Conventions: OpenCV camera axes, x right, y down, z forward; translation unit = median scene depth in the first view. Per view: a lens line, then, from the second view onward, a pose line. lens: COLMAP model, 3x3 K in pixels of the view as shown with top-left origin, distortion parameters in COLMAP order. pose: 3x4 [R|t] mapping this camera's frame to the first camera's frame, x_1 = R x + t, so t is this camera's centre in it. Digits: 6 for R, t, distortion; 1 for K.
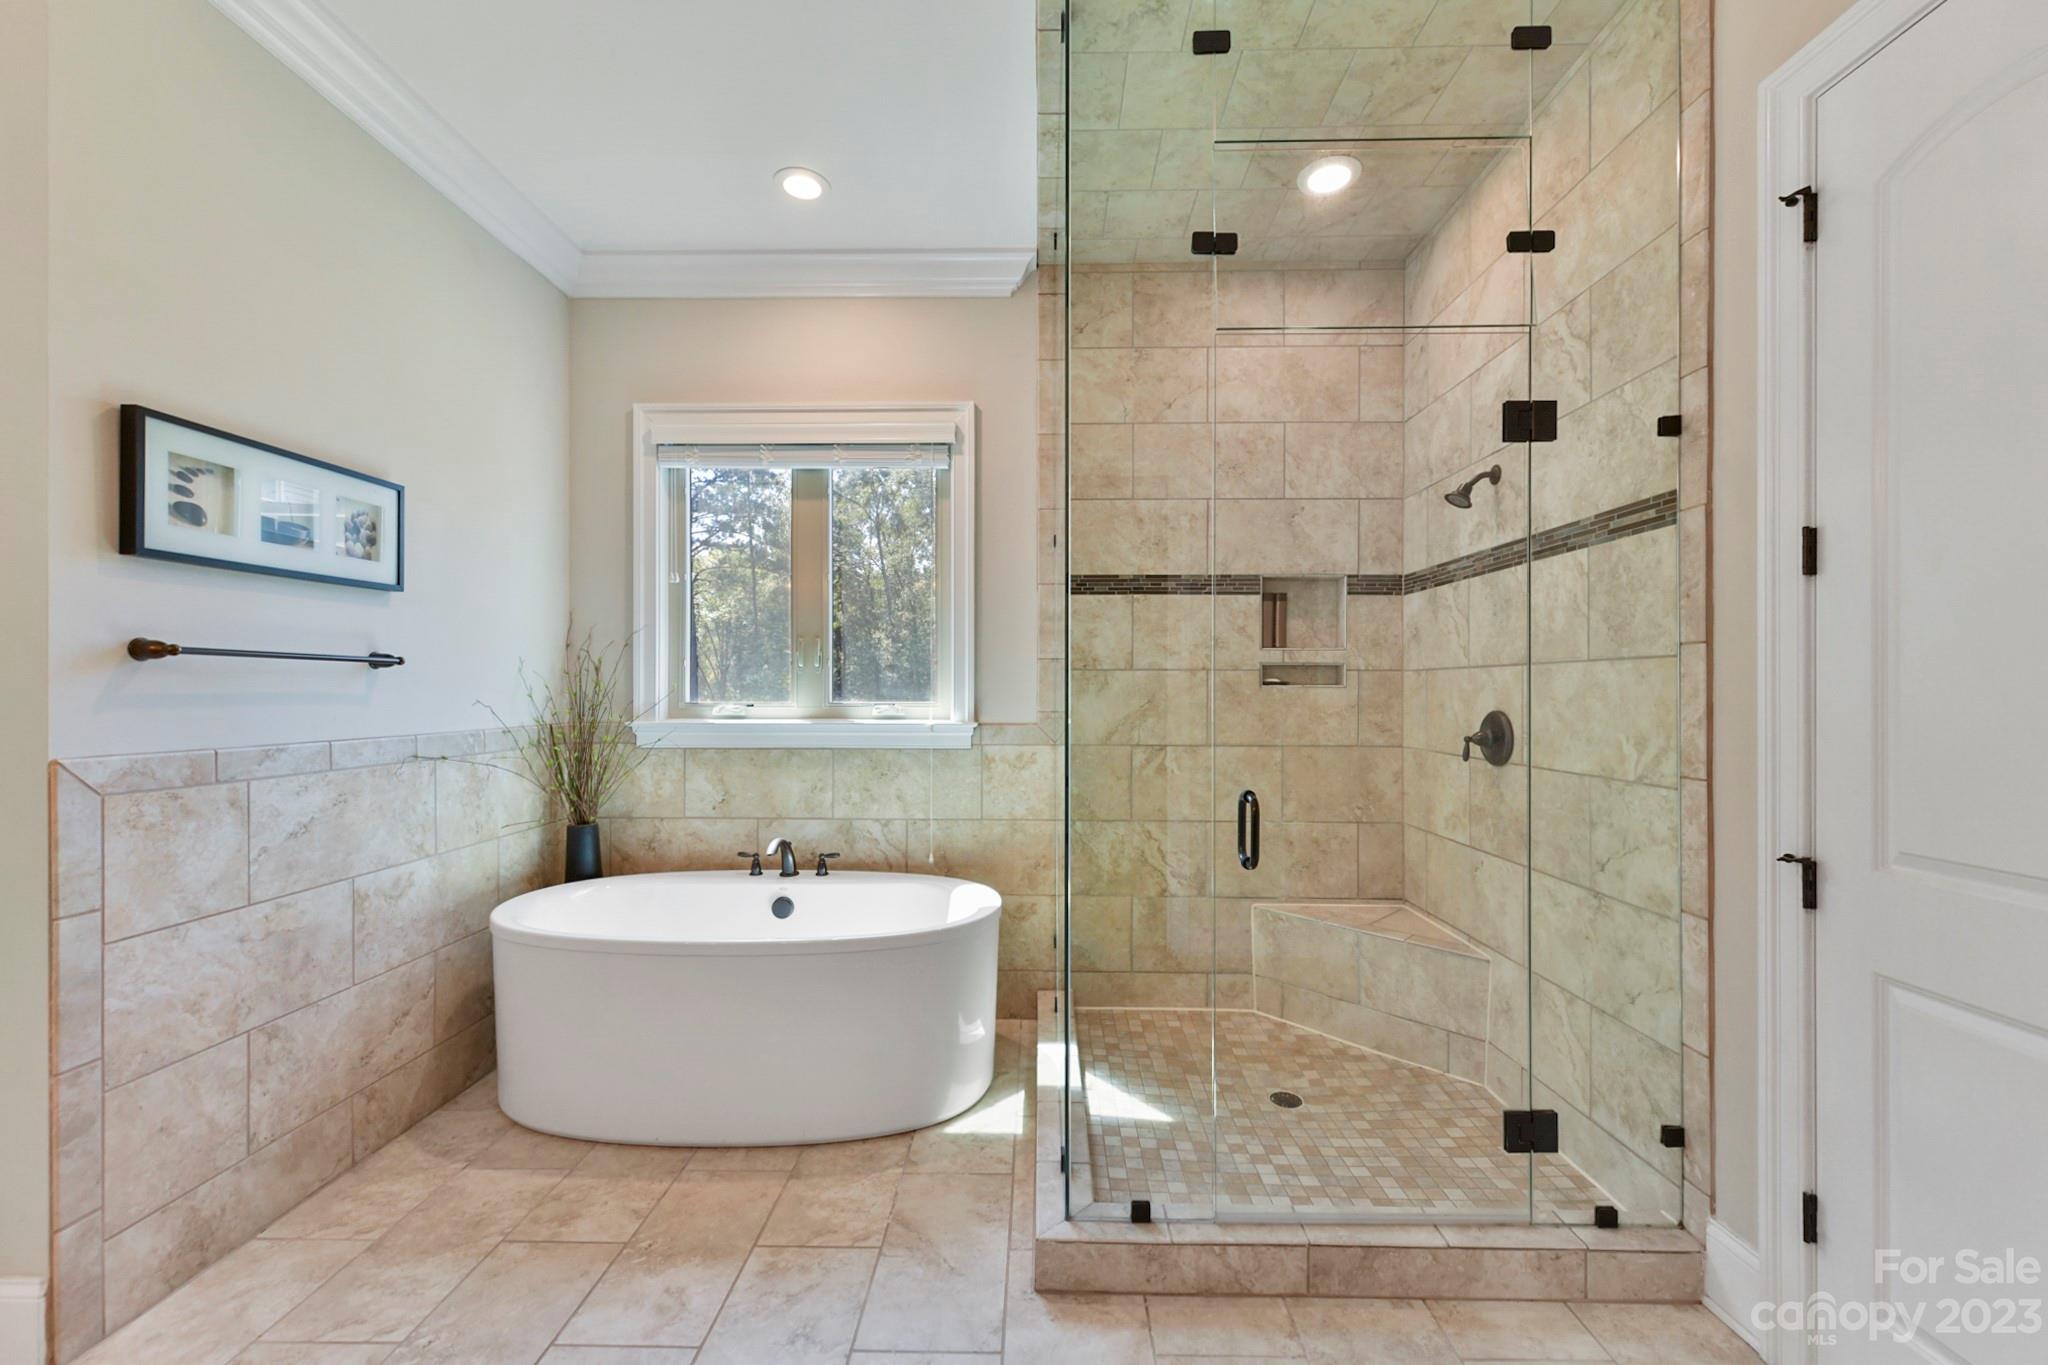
lens RADIAL K [[808.7, 0, 1029.3], [0, 808.7, 692.0], [0, 0, 1]] dist [0.001939, 0.000014]
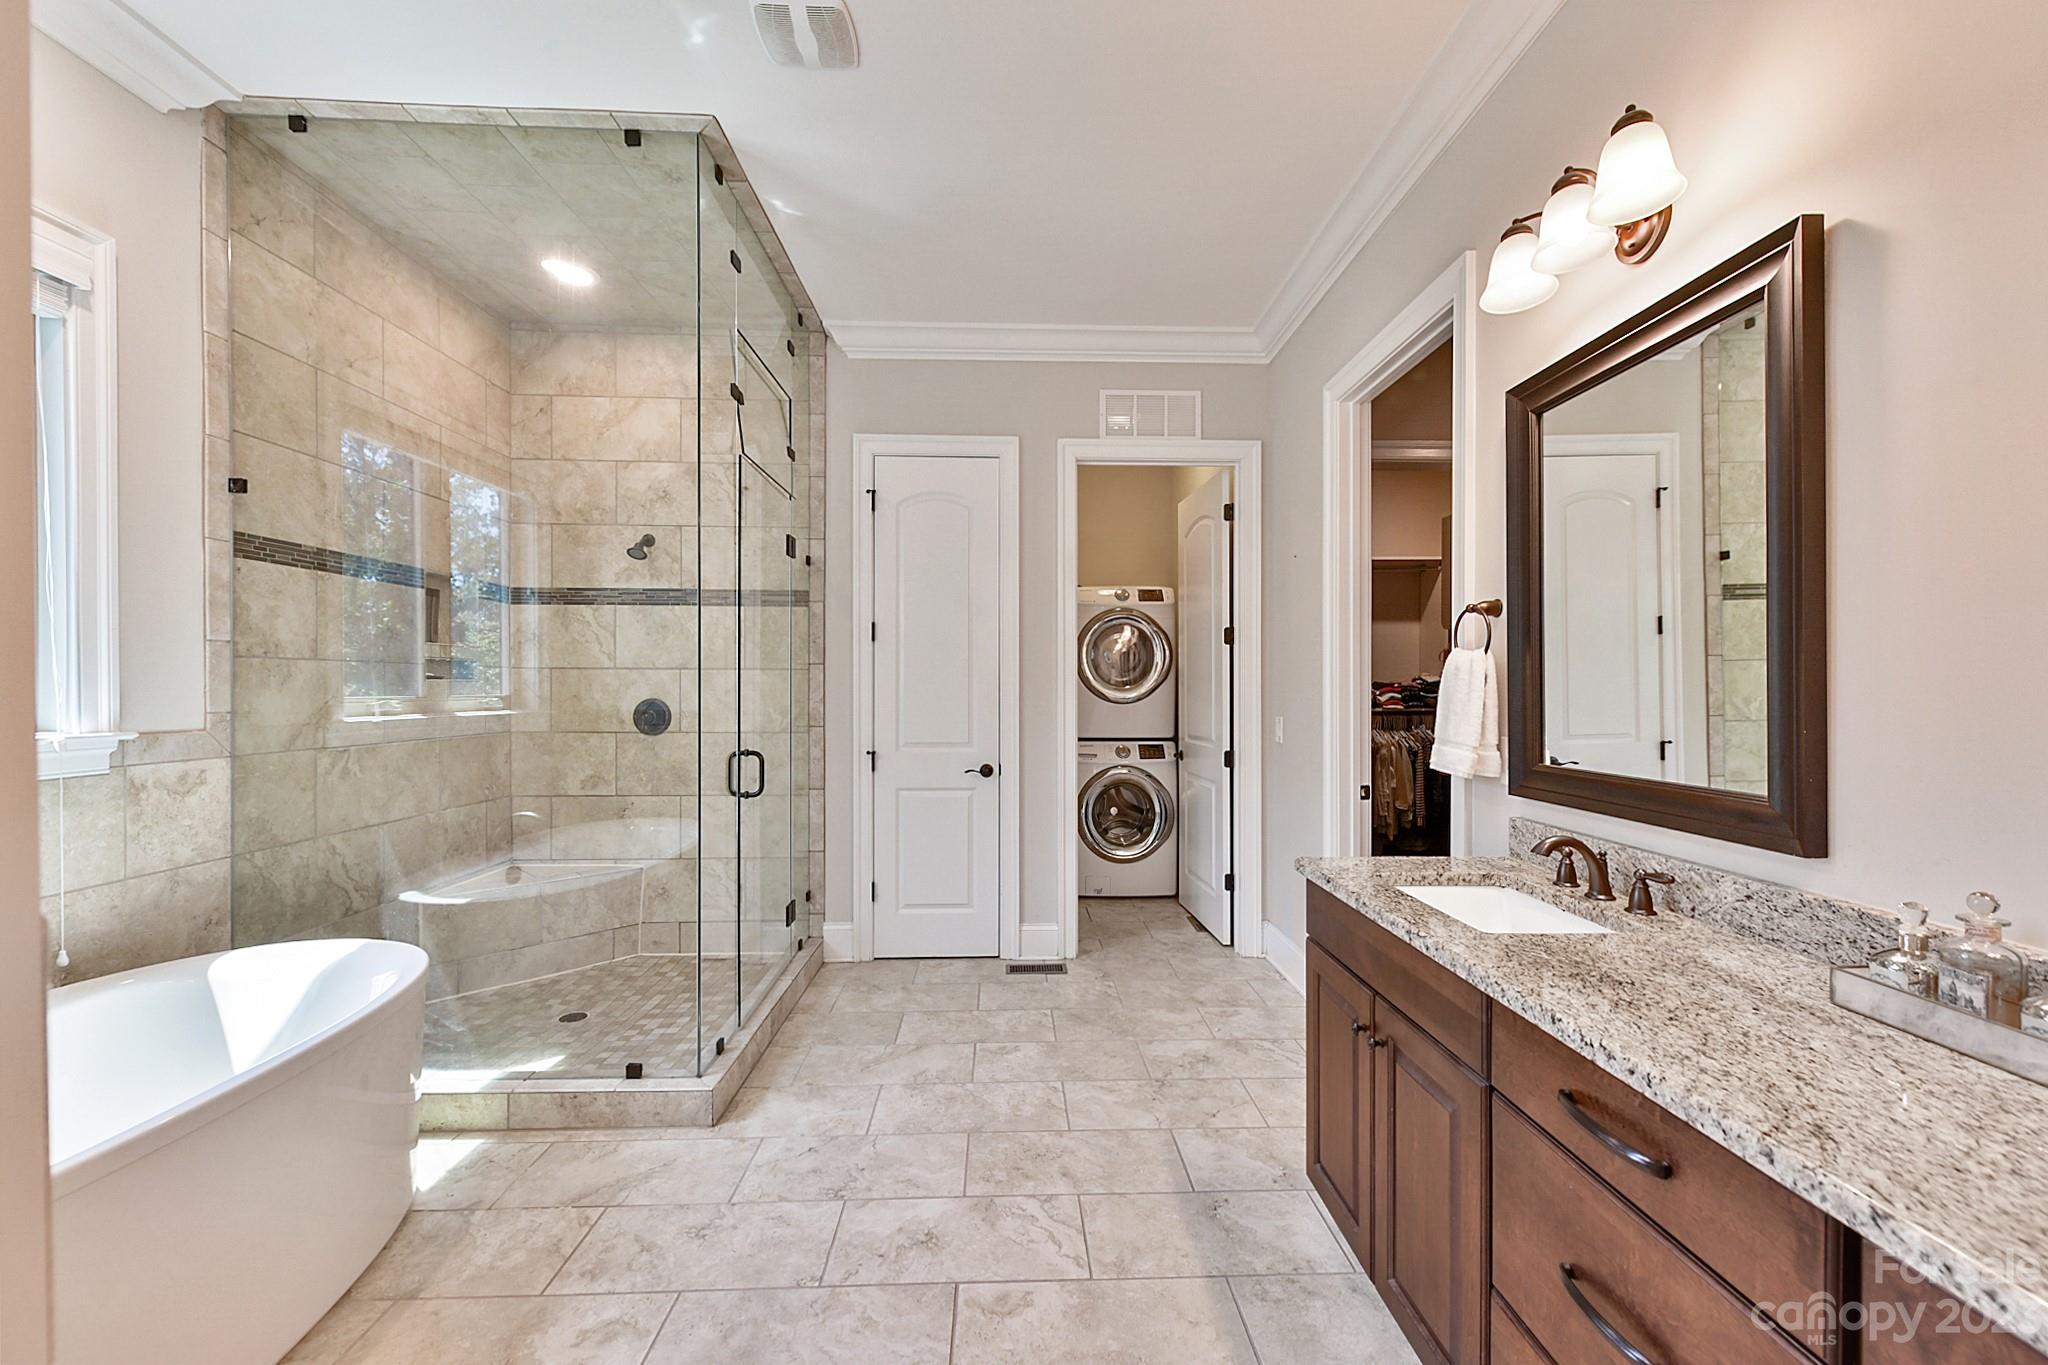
lens RADIAL K [[808.7, 0, 1029.3], [0, 808.7, 692.0], [0, 0, 1]] dist [0.001939, 0.000014]
pose [[-0.050983, -0.007356, 0.998672, -0.759831], [-0.001198, 0.999973, 0.007305, -0.000724], [-0.998699, -0.000824, -0.050991, 0.298508]]
